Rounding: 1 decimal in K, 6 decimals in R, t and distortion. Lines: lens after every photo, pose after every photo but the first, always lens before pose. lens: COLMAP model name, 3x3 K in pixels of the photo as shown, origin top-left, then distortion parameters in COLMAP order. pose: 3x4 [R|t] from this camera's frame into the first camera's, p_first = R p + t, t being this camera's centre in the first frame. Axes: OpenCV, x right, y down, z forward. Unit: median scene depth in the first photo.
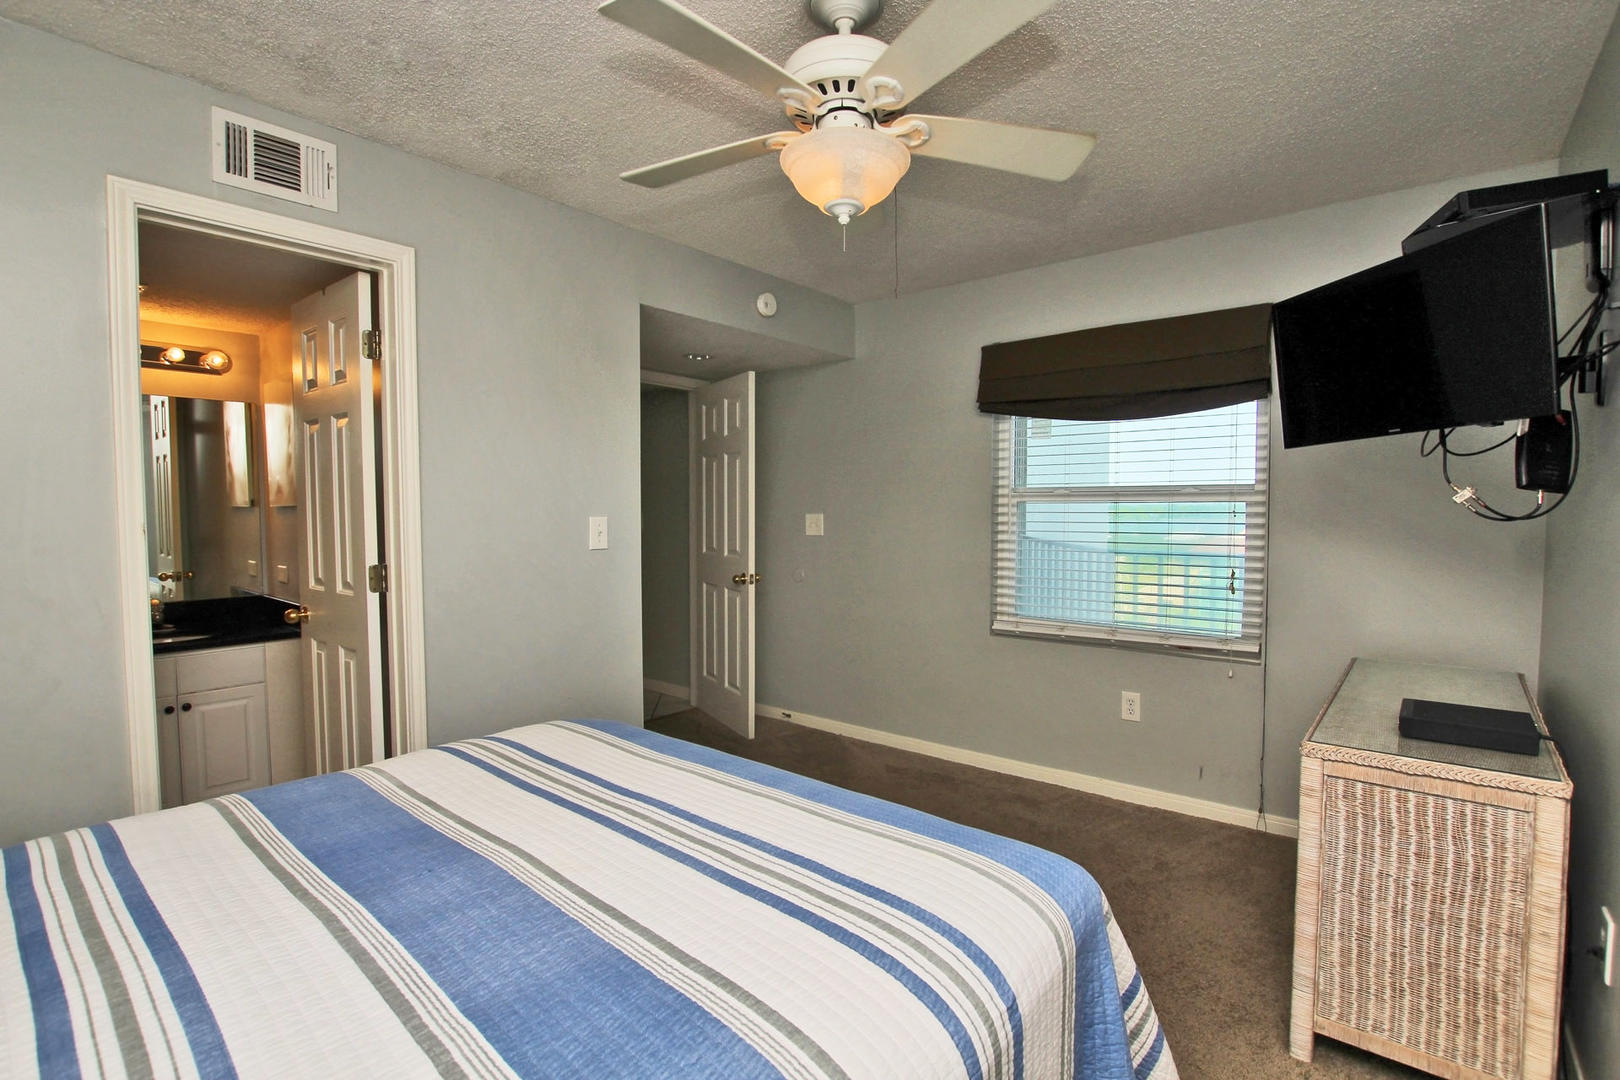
lens RADIAL K [[751.8, 0, 808.2], [0, 751.8, 546.6], [0, 0, 1]] dist [-0.038101, 0.006281]
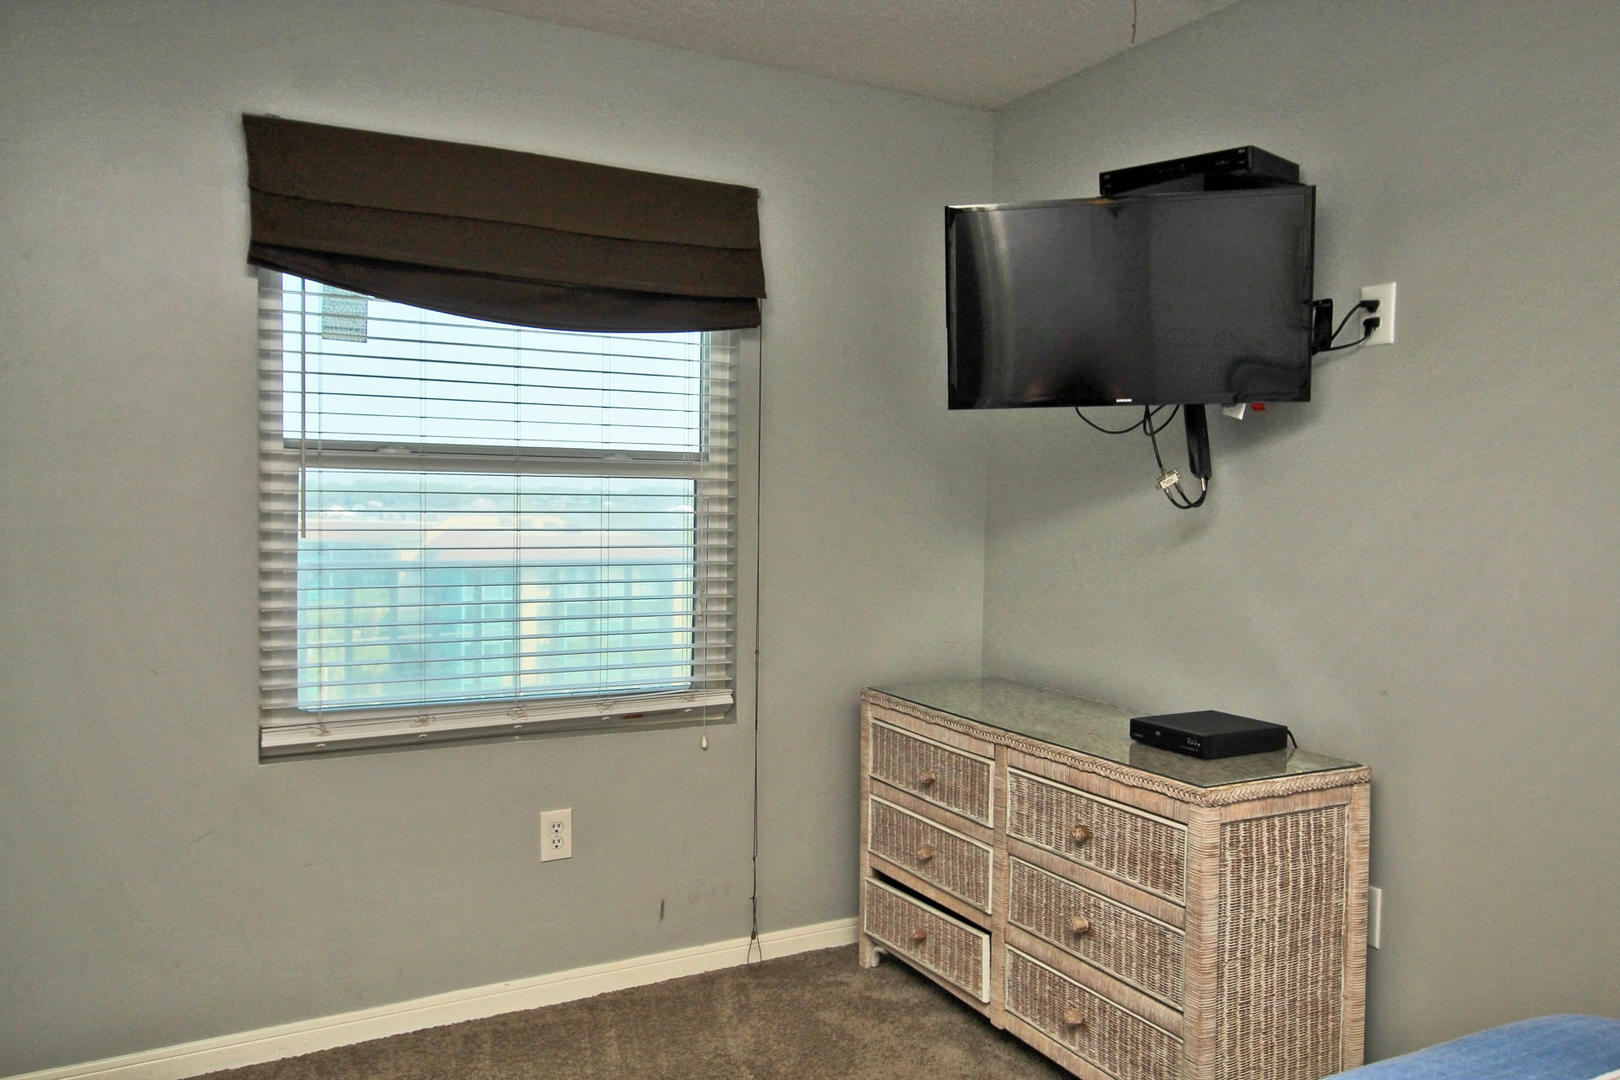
lens RADIAL K [[1192.4, 0, 812.5], [0, 1192.4, 561.8], [0, 0, 1]] dist [0.002696, 0.002561]
pose [[0.352950, -0.035987, 0.934950, -0.376313], [0.029758, 0.999186, 0.027226, -0.013944], [-0.935169, 0.018213, 0.353733, 0.541141]]
